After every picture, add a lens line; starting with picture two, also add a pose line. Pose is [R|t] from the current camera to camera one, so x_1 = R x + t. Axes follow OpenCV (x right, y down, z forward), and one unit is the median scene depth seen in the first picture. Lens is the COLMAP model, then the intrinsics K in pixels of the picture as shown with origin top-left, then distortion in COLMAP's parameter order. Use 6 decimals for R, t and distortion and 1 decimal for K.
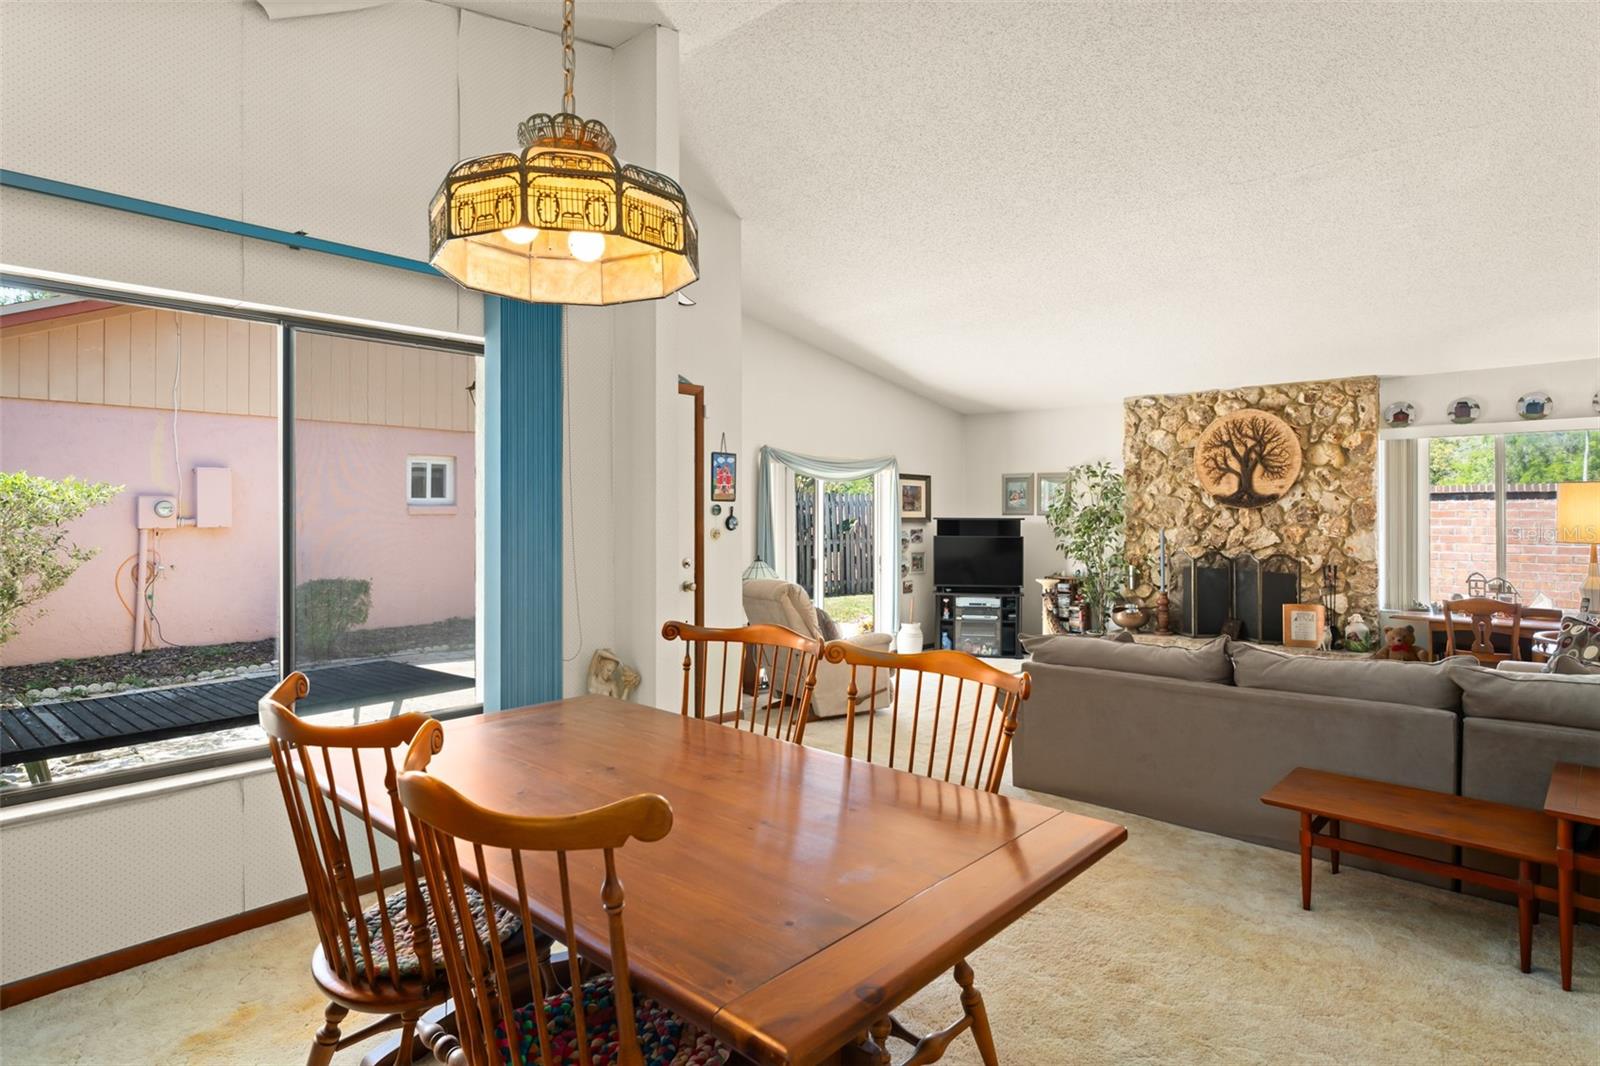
lens RADIAL K [[851.9, 0, 801.8], [0, 851.9, 510.8], [0, 0, 1]] dist [-0.002867, 0.000184]
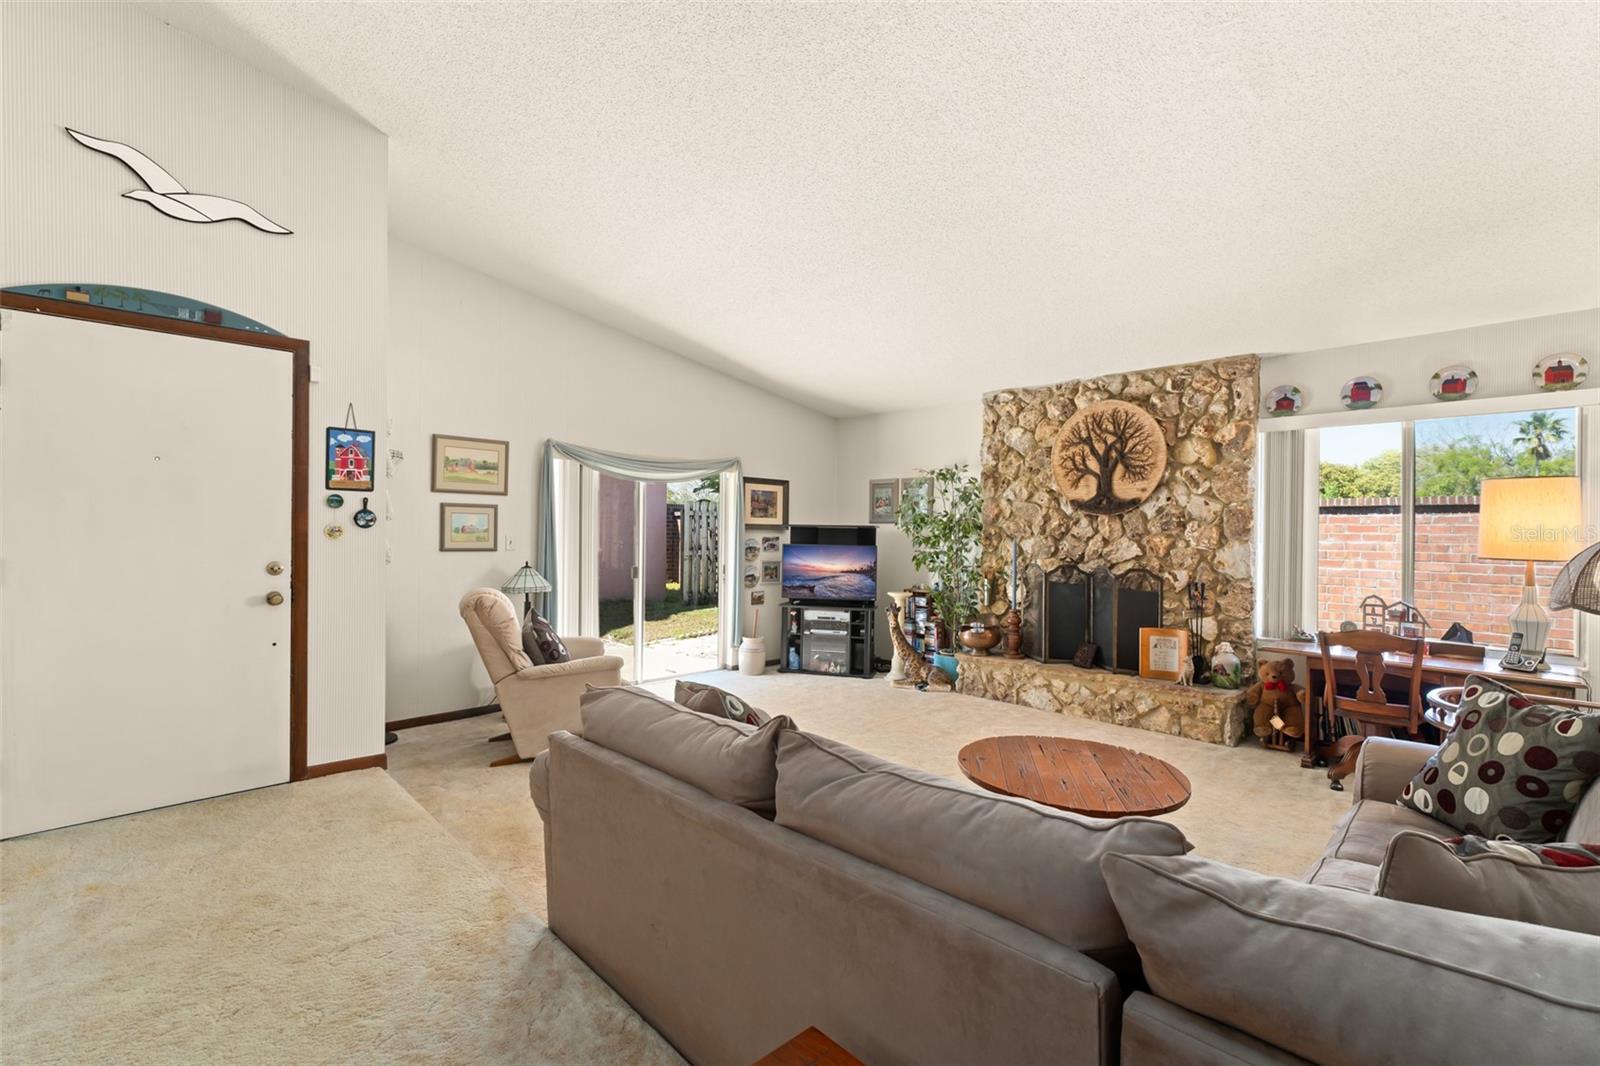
lens RADIAL K [[701.9, 0, 800.0], [0, 701.9, 533.0], [0, 0, 1]] dist [0.000185, -0.000477]
pose [[0.997902, 0.011240, -0.063765, 0.262748], [-0.010780, 0.999913, 0.007555, 0.013451], [0.063844, -0.006852, 0.997936, 0.273343]]
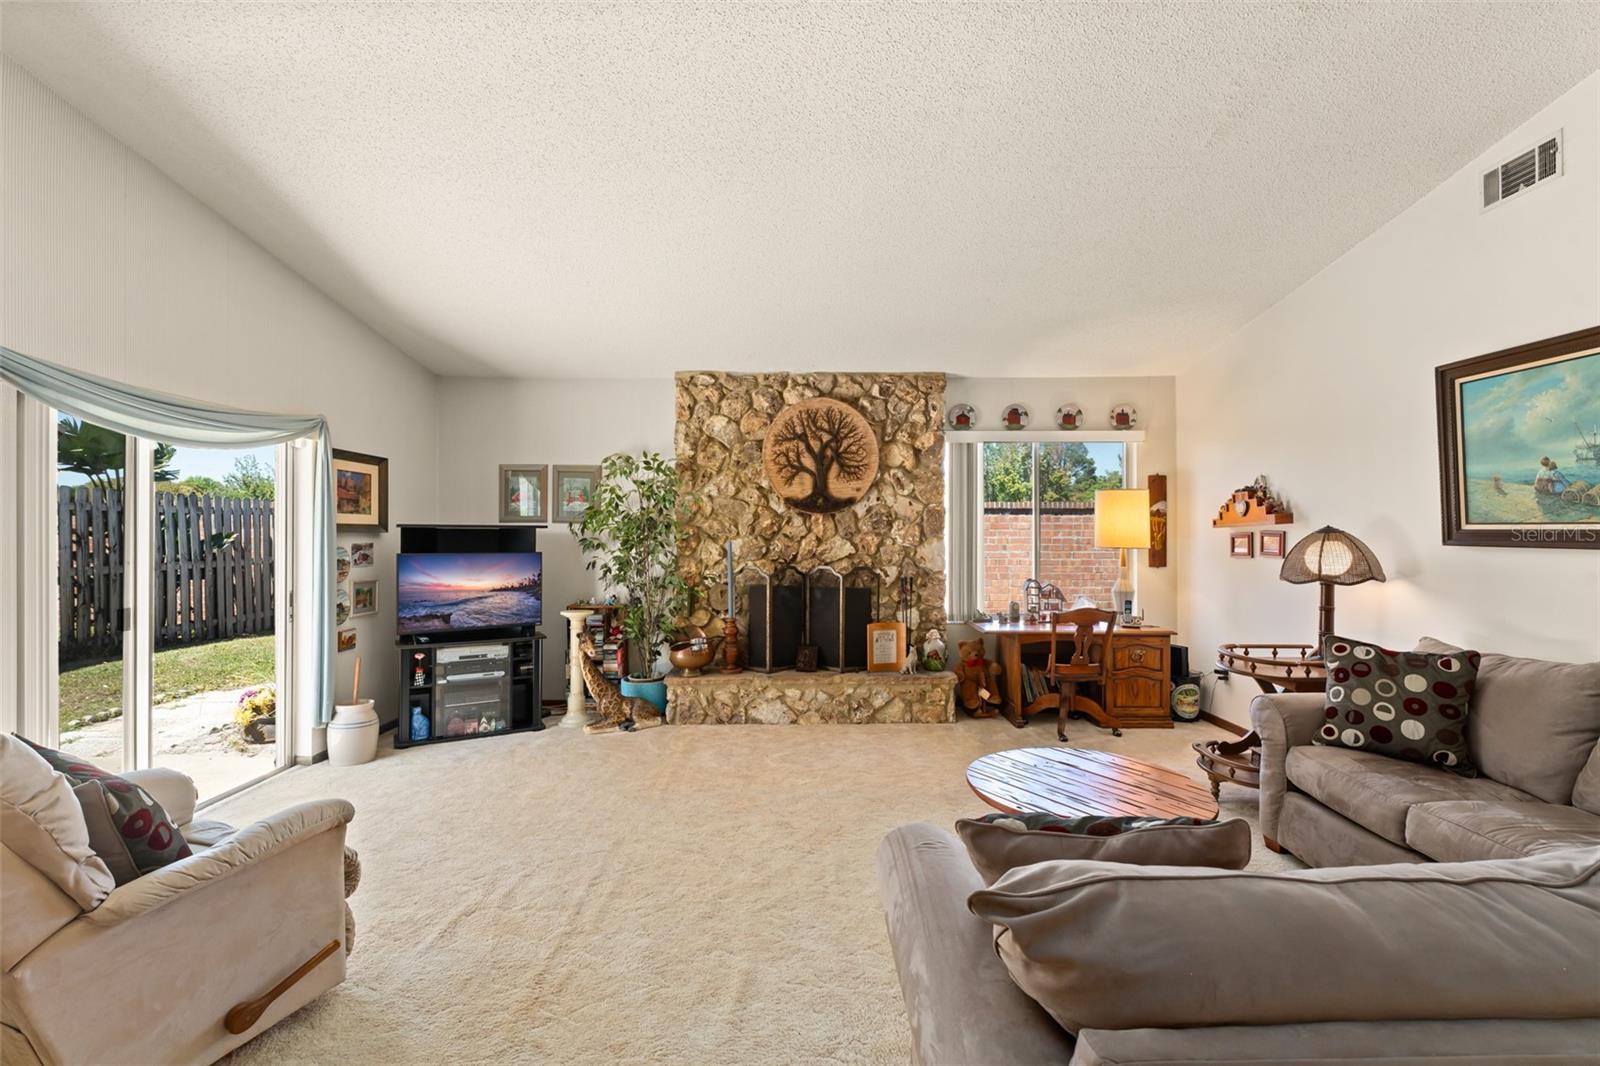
lens RADIAL K [[705.5, 0, 799.0], [0, 705.5, 530.1], [0, 0, 1]] dist [-0.000666, -0.000073]
pose [[0.739016, 0.001554, 0.673686, 0.030140], [-0.002422, 0.999997, 0.000349, 0.013401], [-0.673684, -0.001890, 0.739018, 0.500775]]
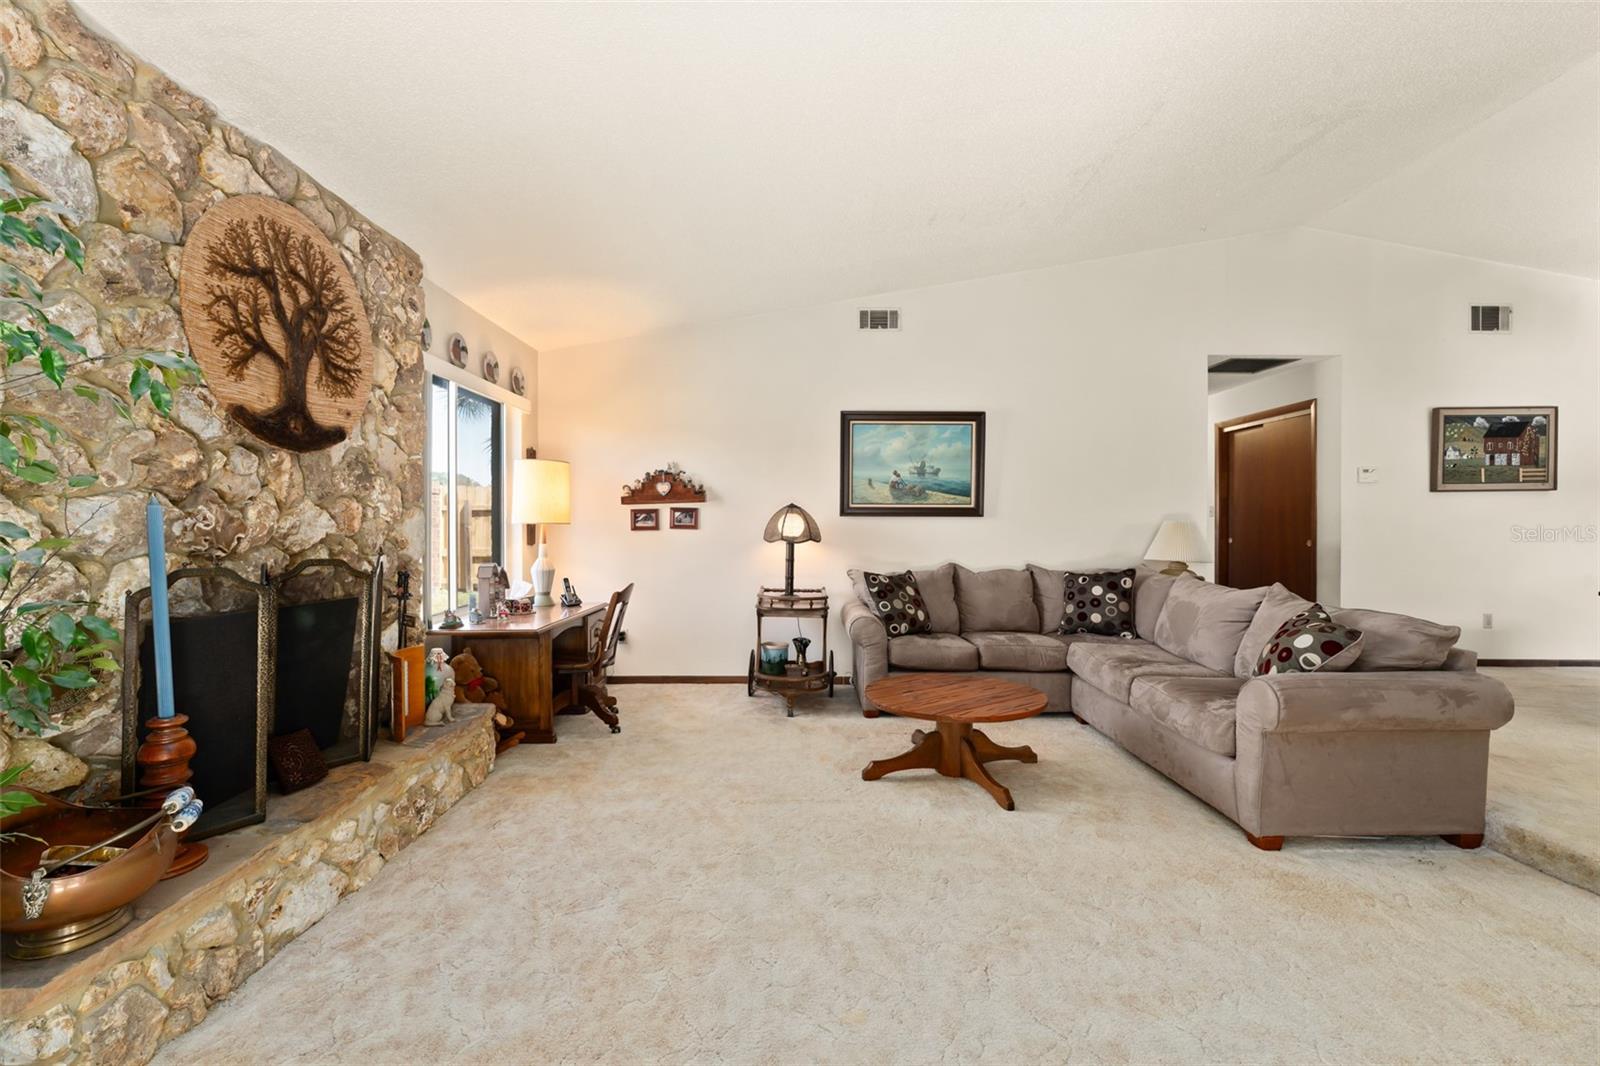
lens RADIAL K [[672.7, 0, 798.4], [0, 672.7, 528.2], [0, 0, 1]] dist [-0.000741, -0.000099]
pose [[-0.676040, -0.002697, 0.736860, 0.123360], [-0.001878, 0.999996, 0.001938, 0.033088], [-0.736862, -0.000074, -0.676043, 1.057635]]
